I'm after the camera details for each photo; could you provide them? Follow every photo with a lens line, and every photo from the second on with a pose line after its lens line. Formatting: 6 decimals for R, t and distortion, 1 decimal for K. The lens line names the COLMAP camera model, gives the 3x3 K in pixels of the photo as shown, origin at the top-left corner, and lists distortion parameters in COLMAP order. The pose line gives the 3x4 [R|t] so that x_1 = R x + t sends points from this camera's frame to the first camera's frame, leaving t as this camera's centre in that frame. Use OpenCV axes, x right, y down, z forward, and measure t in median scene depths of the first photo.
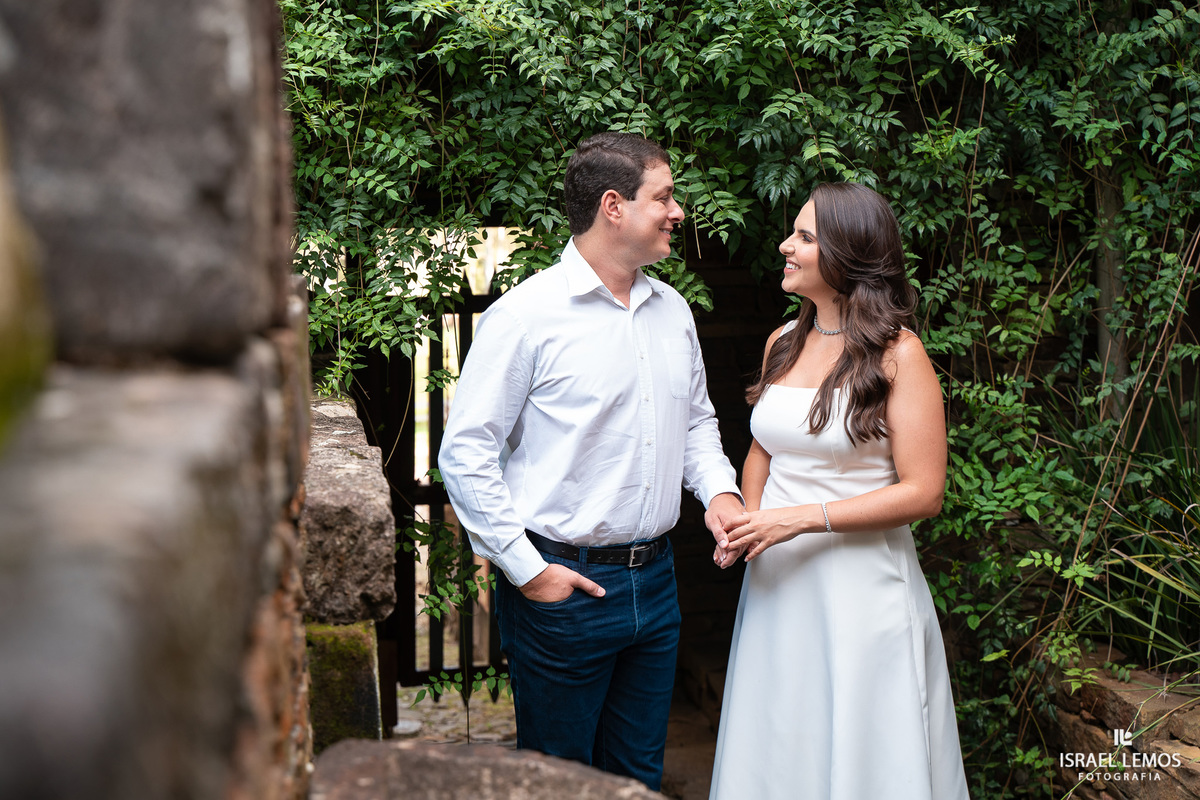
lens RADIAL K [[1801.6, 0, 594.4], [0, 1801.6, 403.7], [0, 0, 1]] dist [0.150089, 0.000000]
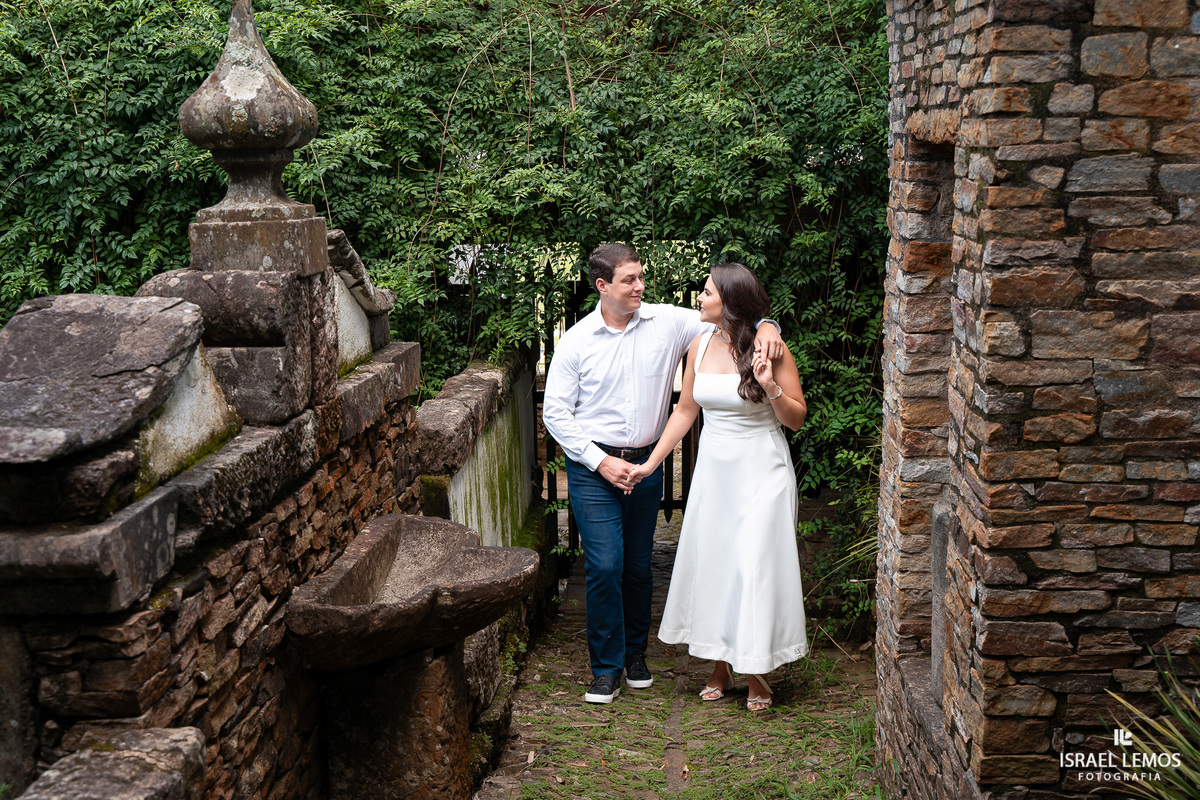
lens RADIAL K [[1451.3, 0, 610.4], [0, 1451.3, 398.7], [0, 0, 1]] dist [0.025465, 0.000000]
pose [[0.976120, 0.026317, -0.215633, 0.334274], [-0.011126, 0.997388, 0.071362, -0.084183], [0.216948, -0.067258, 0.973863, -0.582219]]
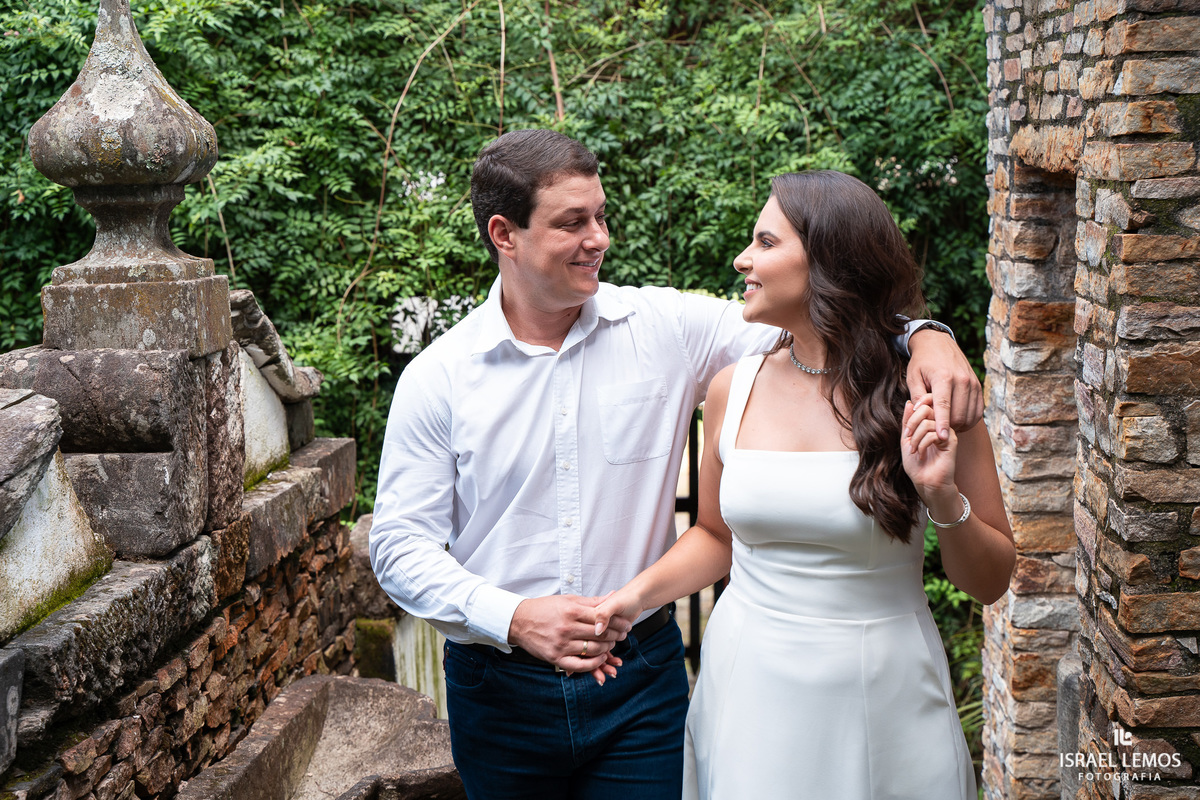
lens RADIAL K [[1991.5, 0, 598.4], [0, 1991.5, 391.3], [0, 0, 1]] dist [0.189263, 0.000000]
pose [[0.974527, 0.007879, -0.224134, 0.338253], [-0.004029, 0.999836, 0.017632, -0.094183], [0.224236, -0.016280, 0.974399, -0.598536]]
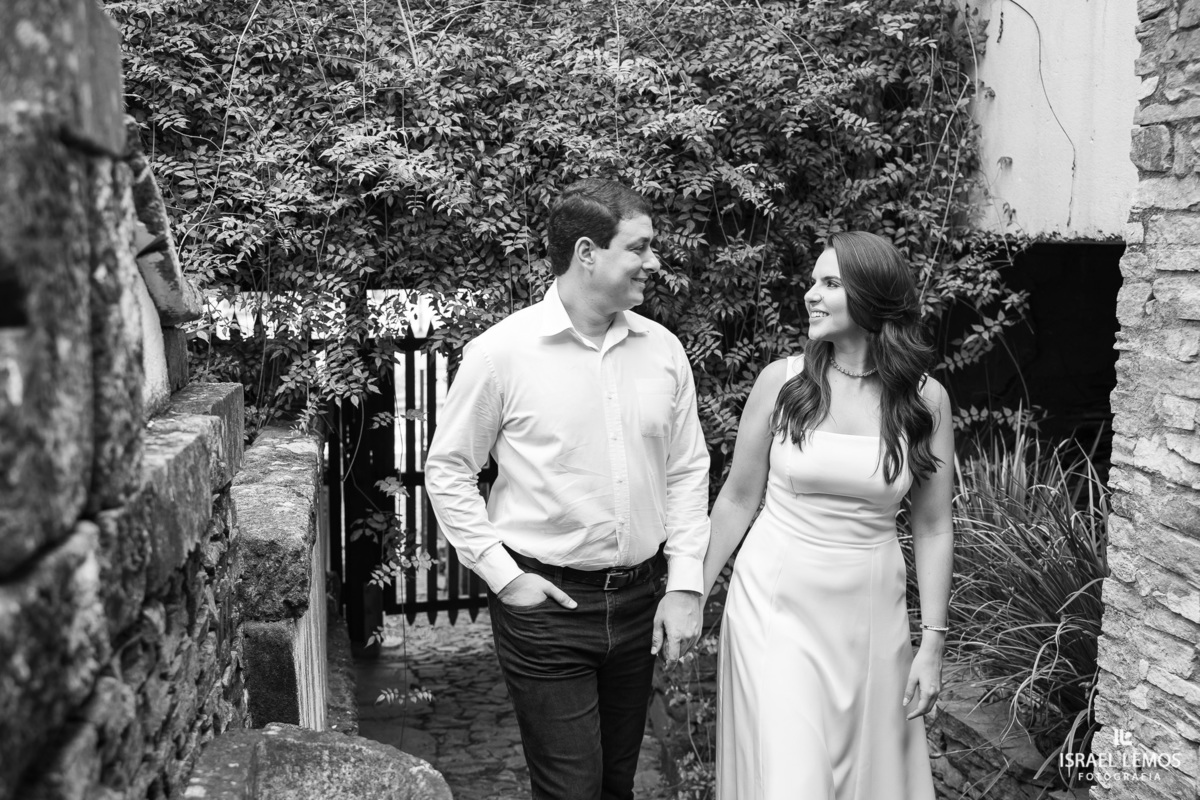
lens RADIAL K [[1301.3, 0, 588.4], [0, 1301.3, 402.8], [0, 0, 1]] dist [0.006050, 0.000000]
pose [[0.999807, 0.003775, 0.019256, 0.057011], [-0.004016, 0.999914, 0.012503, -0.040612], [-0.019207, -0.012578, 0.999736, -0.023005]]
